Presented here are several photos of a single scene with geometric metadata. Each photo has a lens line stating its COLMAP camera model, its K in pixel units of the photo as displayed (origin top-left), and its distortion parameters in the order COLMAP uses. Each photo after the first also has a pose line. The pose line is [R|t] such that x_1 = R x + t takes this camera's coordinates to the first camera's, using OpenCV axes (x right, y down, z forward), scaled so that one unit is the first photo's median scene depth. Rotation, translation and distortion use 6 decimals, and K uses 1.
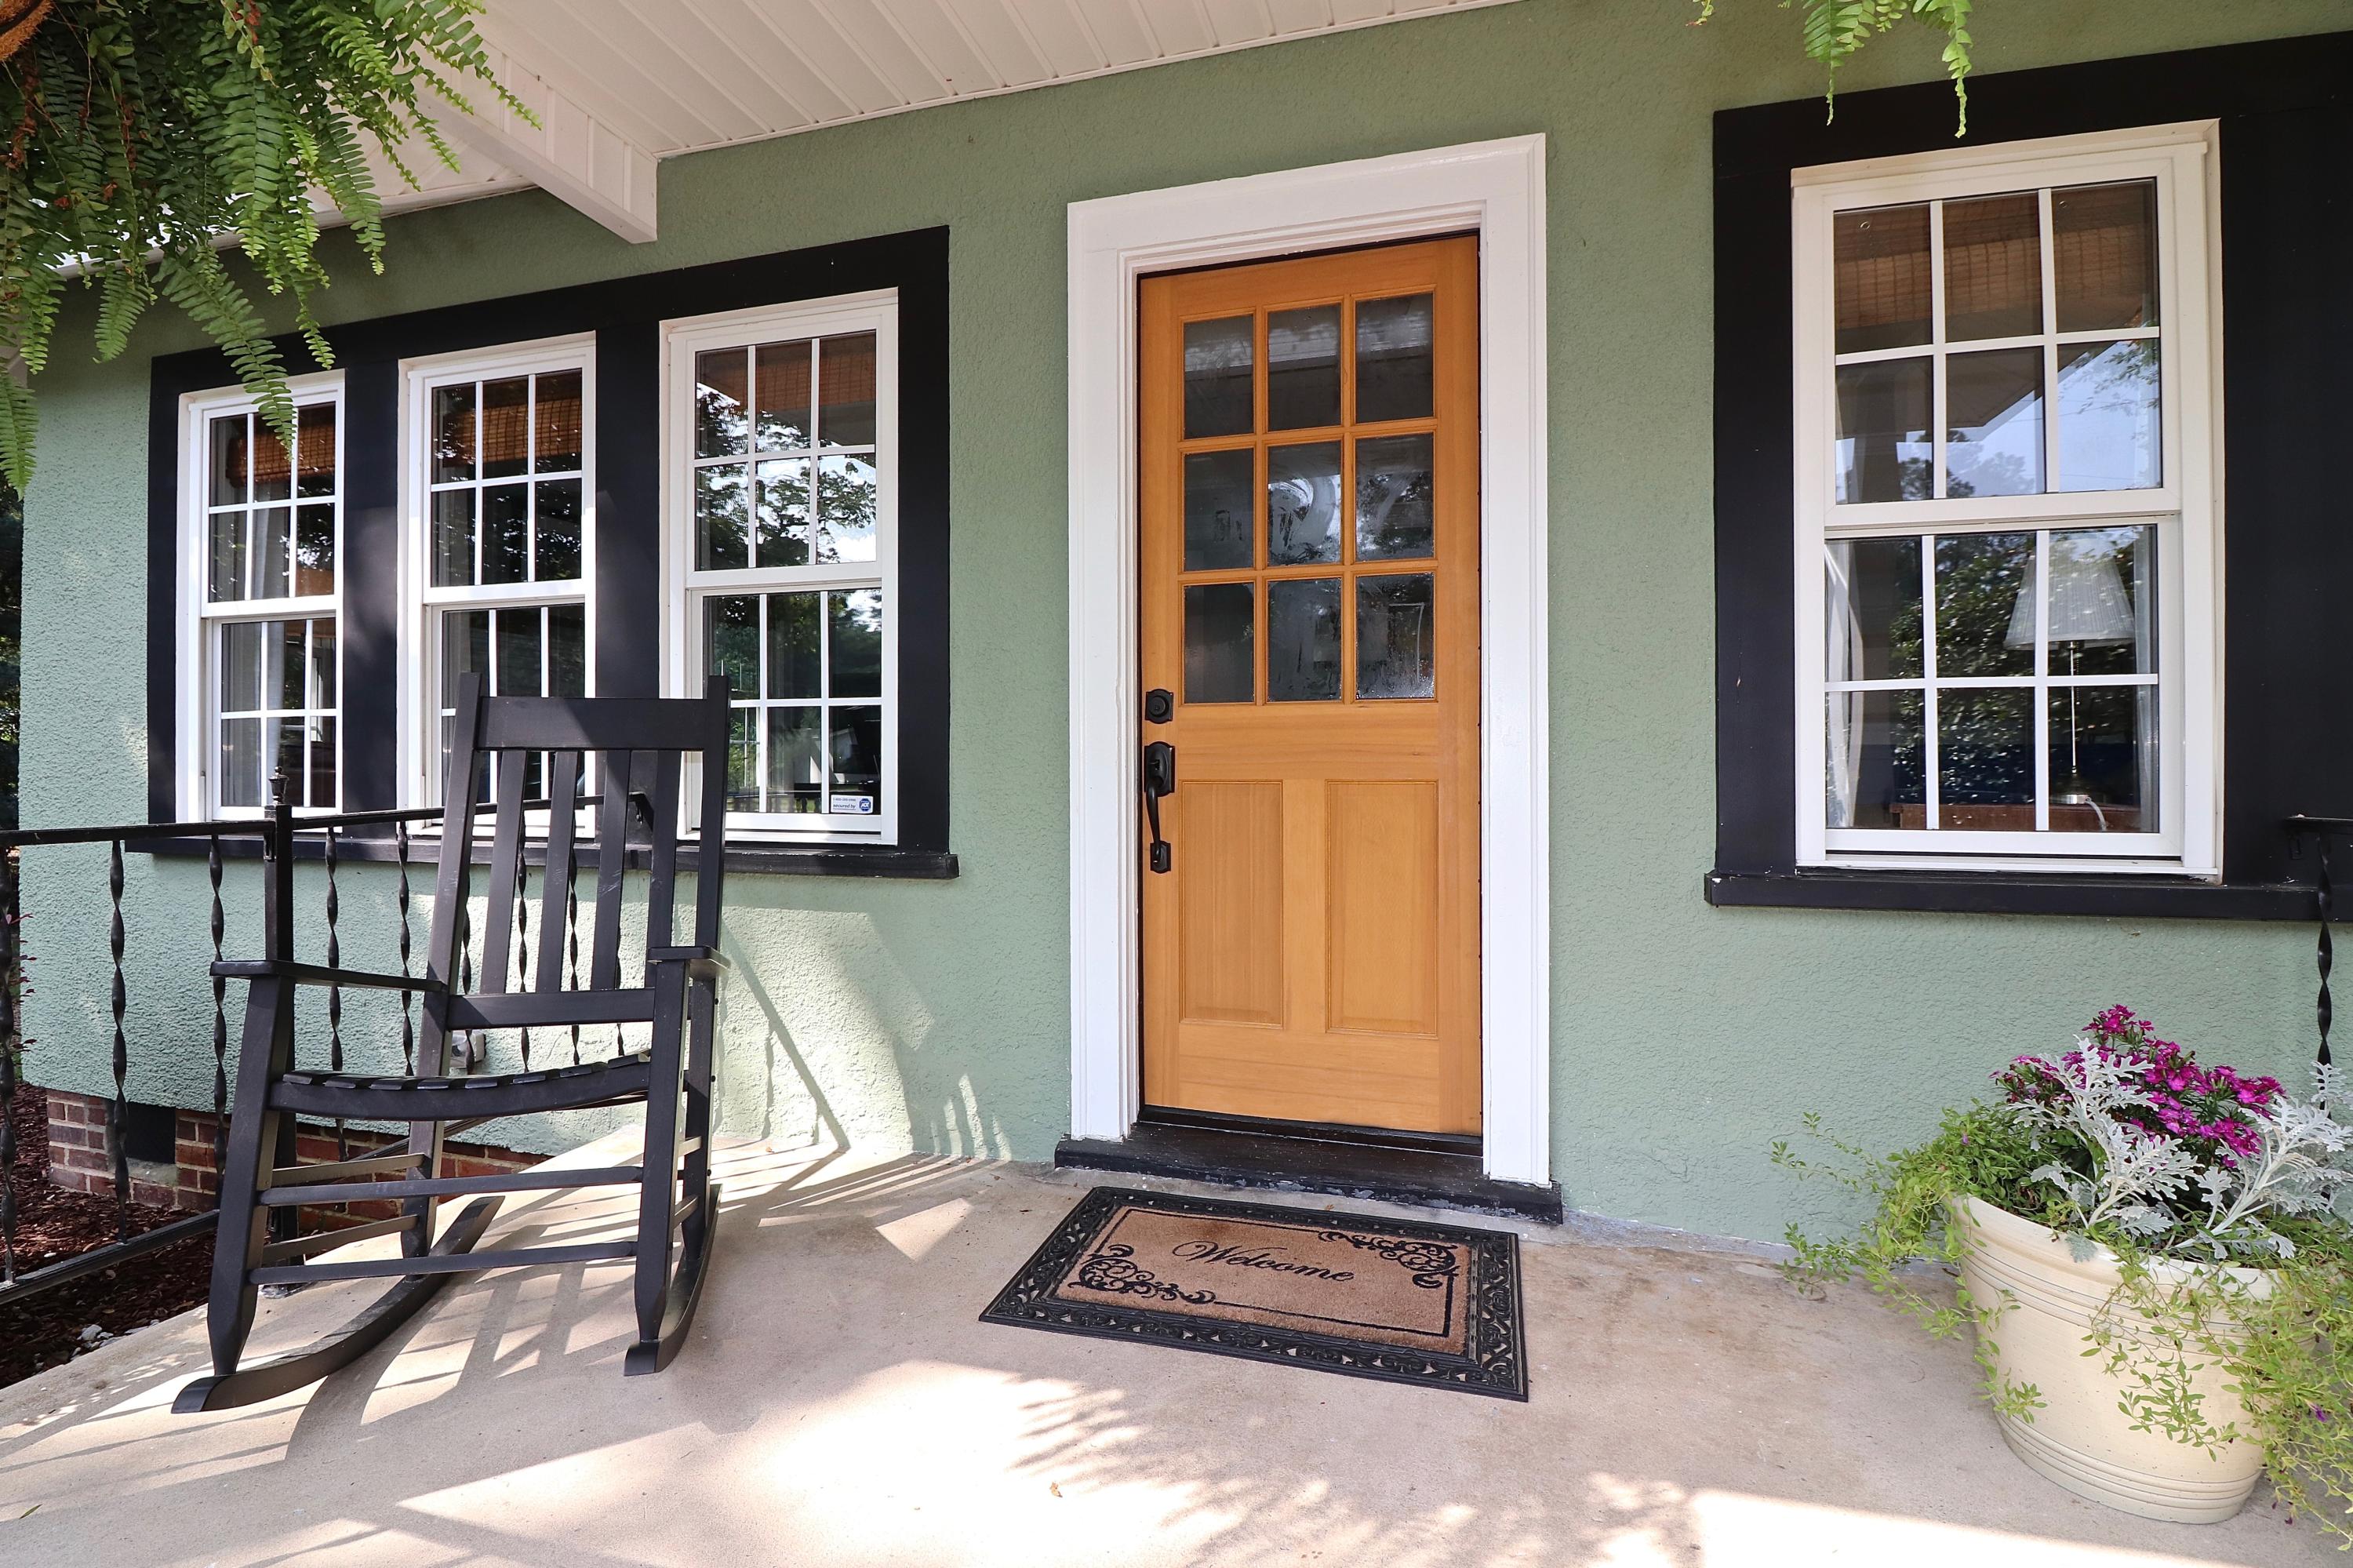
lens RADIAL K [[1105.7, 0, 1170.2], [0, 1105.7, 771.3], [0, 0, 1]] dist [-0.004949, -0.007776]
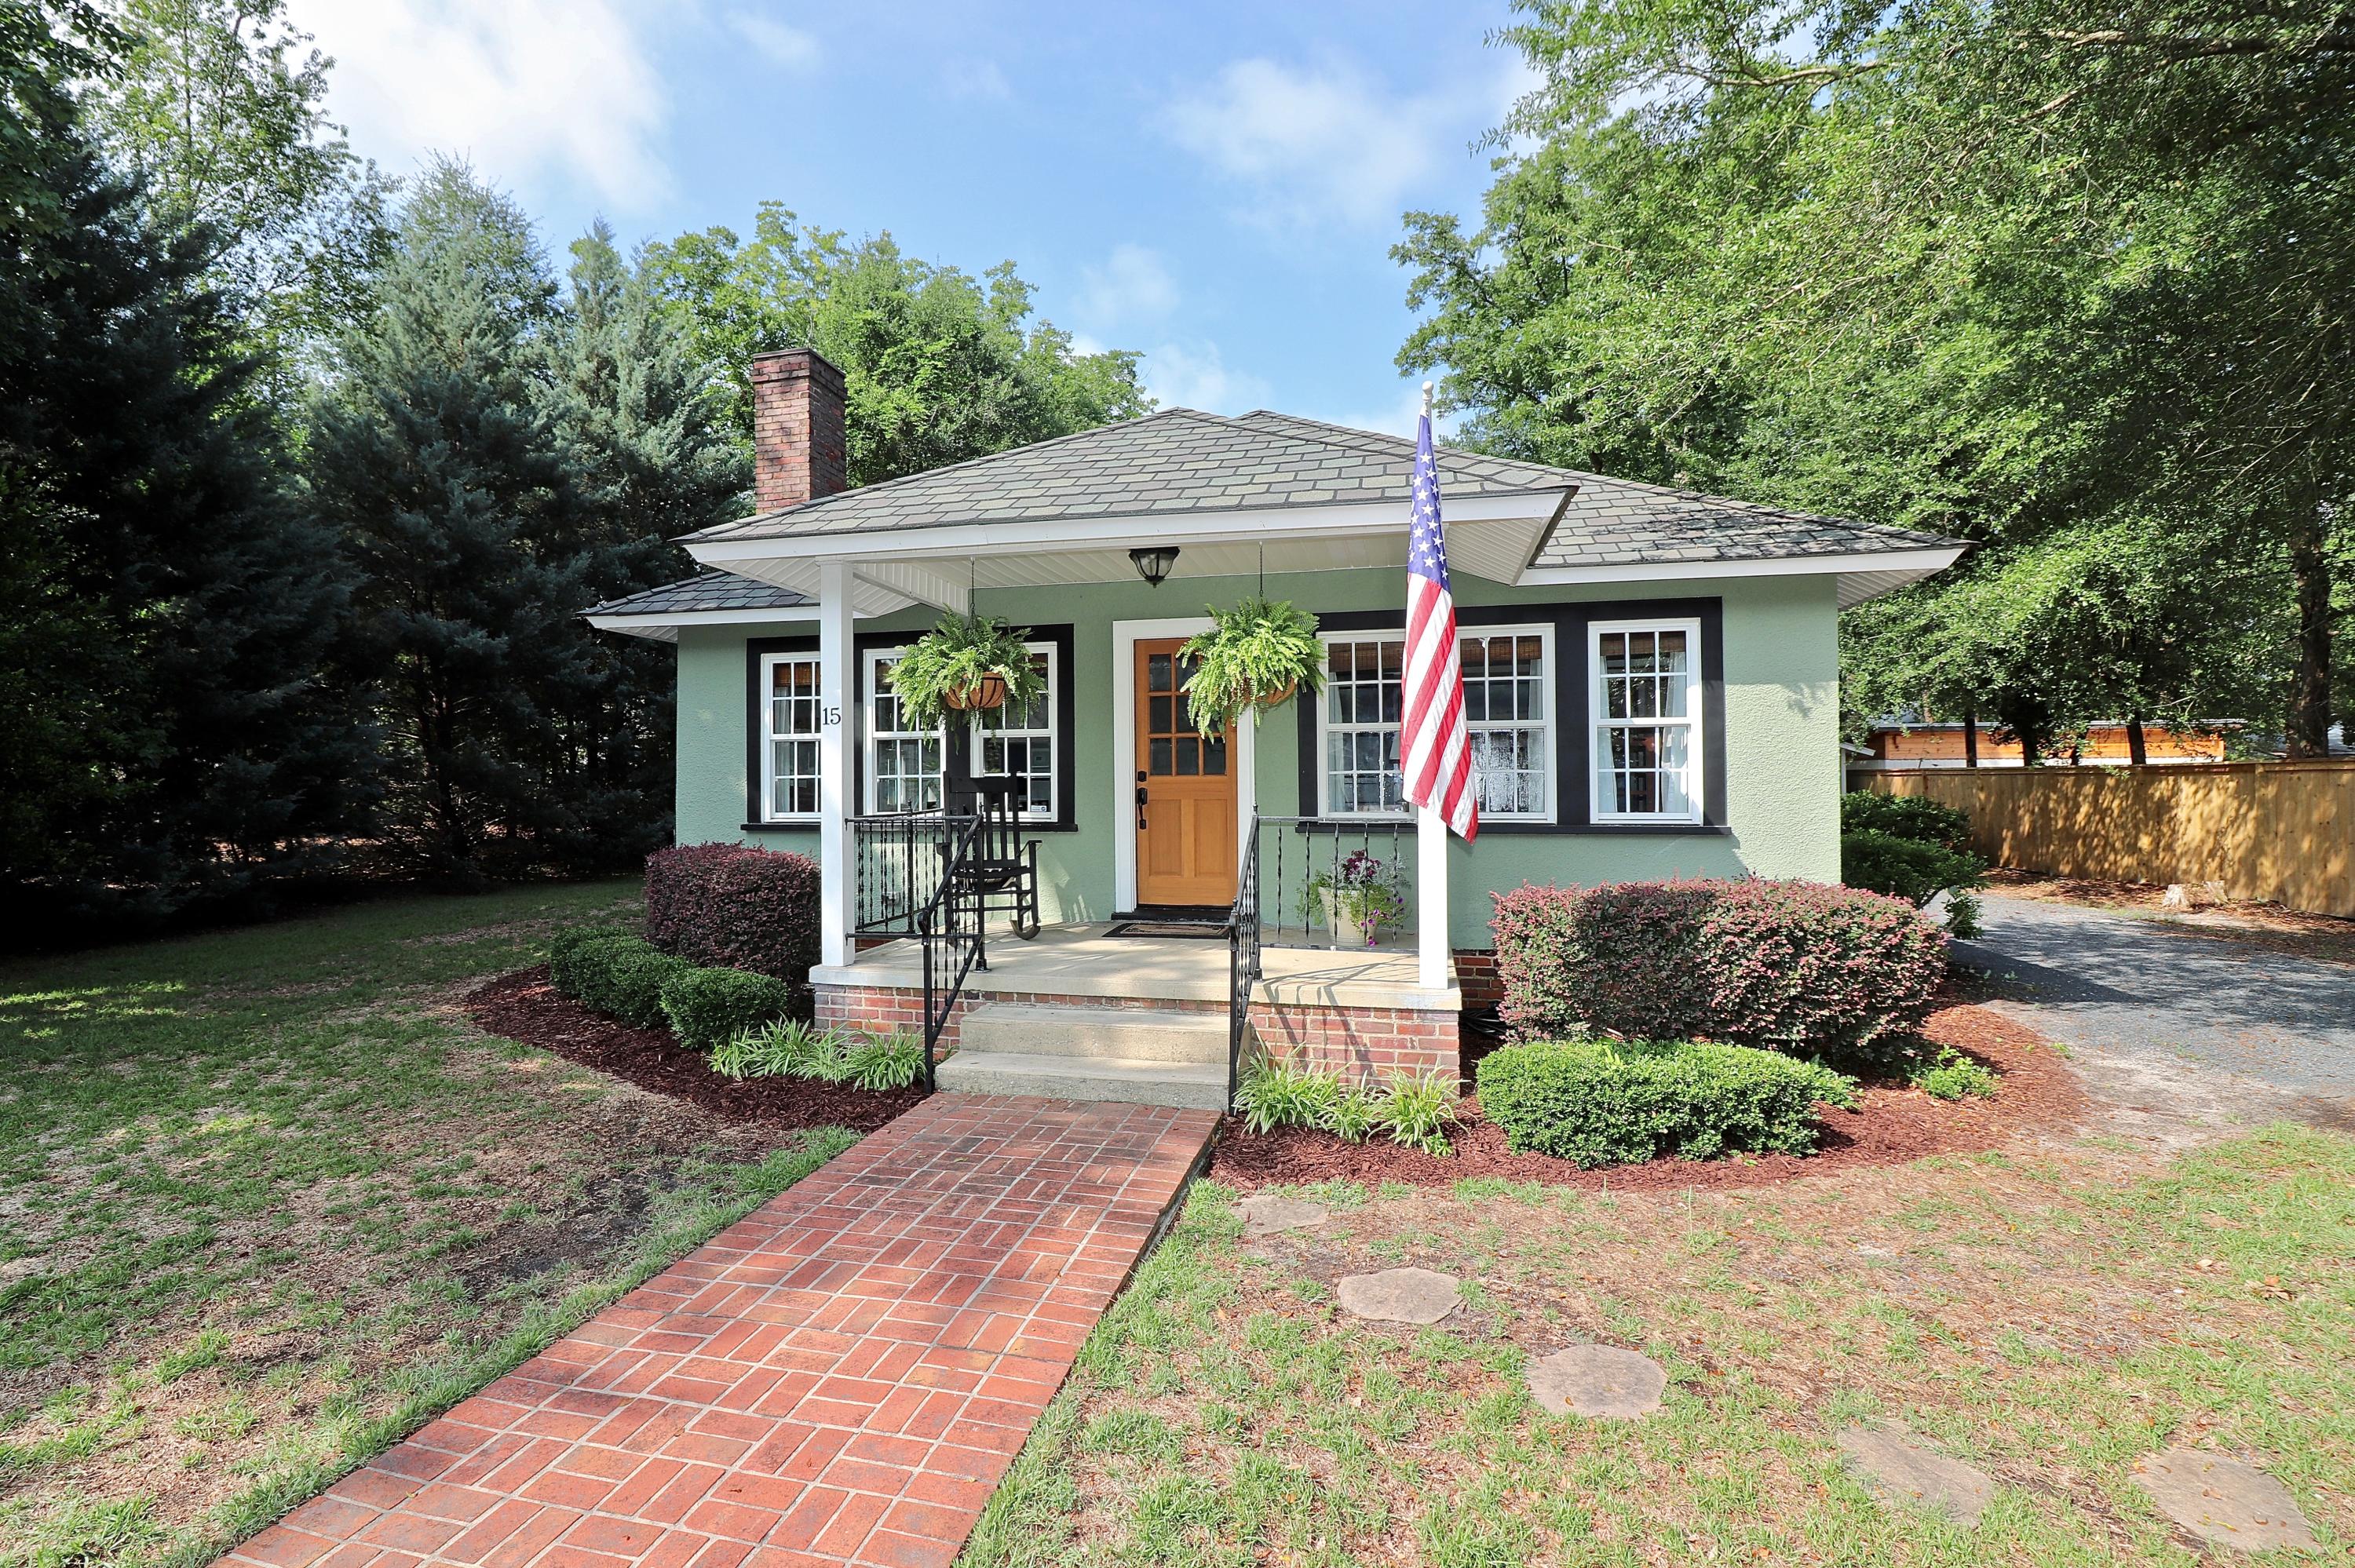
lens RADIAL K [[1106.4, 0, 1172.4], [0, 1106.4, 779.9], [0, 0, 1]] dist [-0.004949, -0.007776]
pose [[0.998293, -0.008802, 0.057729, -0.105186], [0.008737, 0.999961, 0.001380, -0.052359], [-0.057739, -0.000873, 0.998331, -2.138101]]
